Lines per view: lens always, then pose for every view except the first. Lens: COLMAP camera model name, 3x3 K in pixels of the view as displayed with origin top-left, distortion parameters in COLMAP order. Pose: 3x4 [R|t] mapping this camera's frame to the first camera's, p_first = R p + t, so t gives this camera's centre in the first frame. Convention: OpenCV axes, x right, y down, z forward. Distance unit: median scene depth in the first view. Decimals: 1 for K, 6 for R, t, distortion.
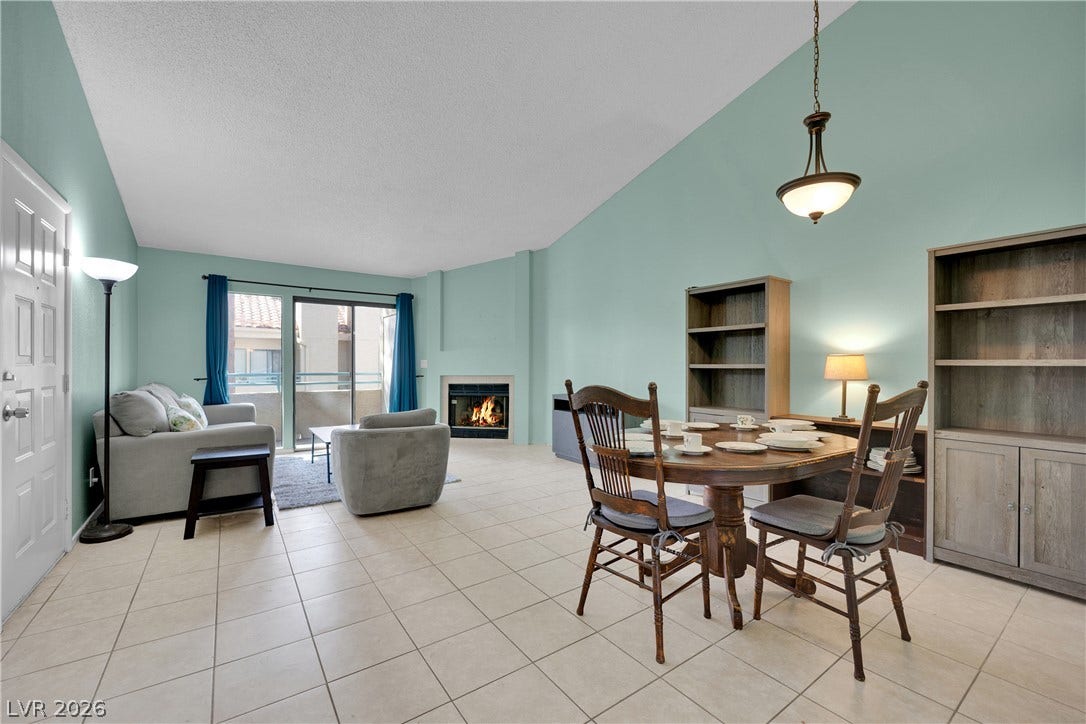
lens RADIAL K [[442.9, 0, 543.9], [0, 442.9, 363.8], [0, 0, 1]] dist [-0.002364, -0.002136]
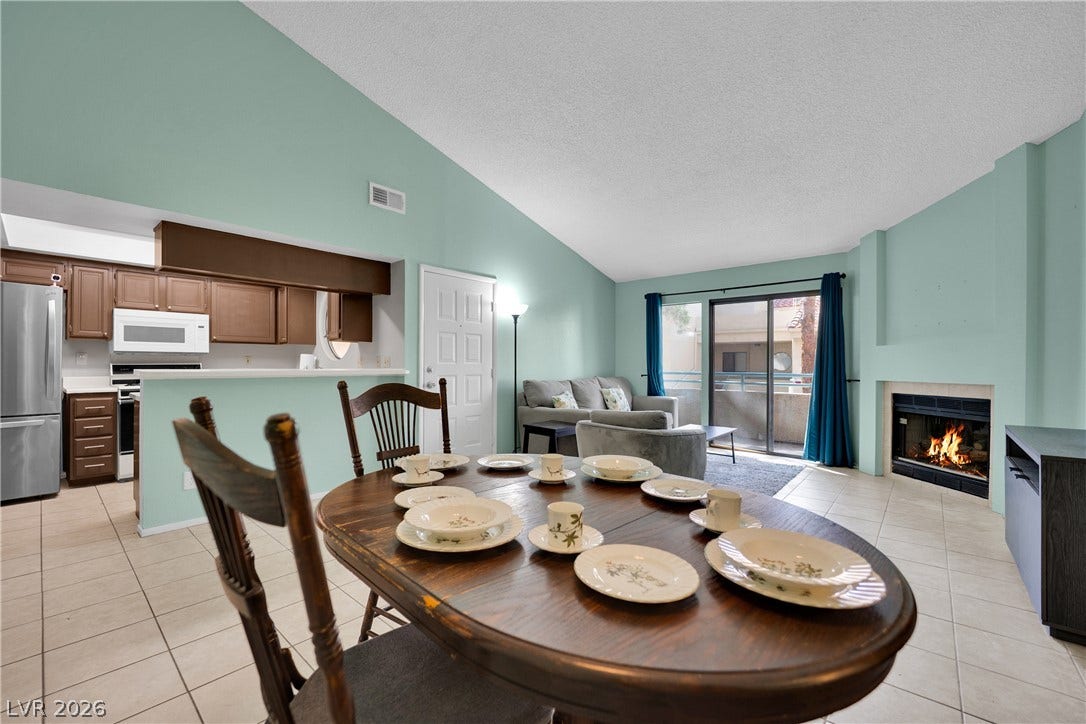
lens RADIAL K [[442.9, 0, 540.9], [0, 442.9, 368.7], [0, 0, 1]] dist [-0.002364, -0.002136]
pose [[0.225290, 0.011197, -0.974228, 0.429198], [-0.001791, 0.999937, 0.011078, 0.001718], [0.974290, -0.000751, 0.225295, 0.408036]]
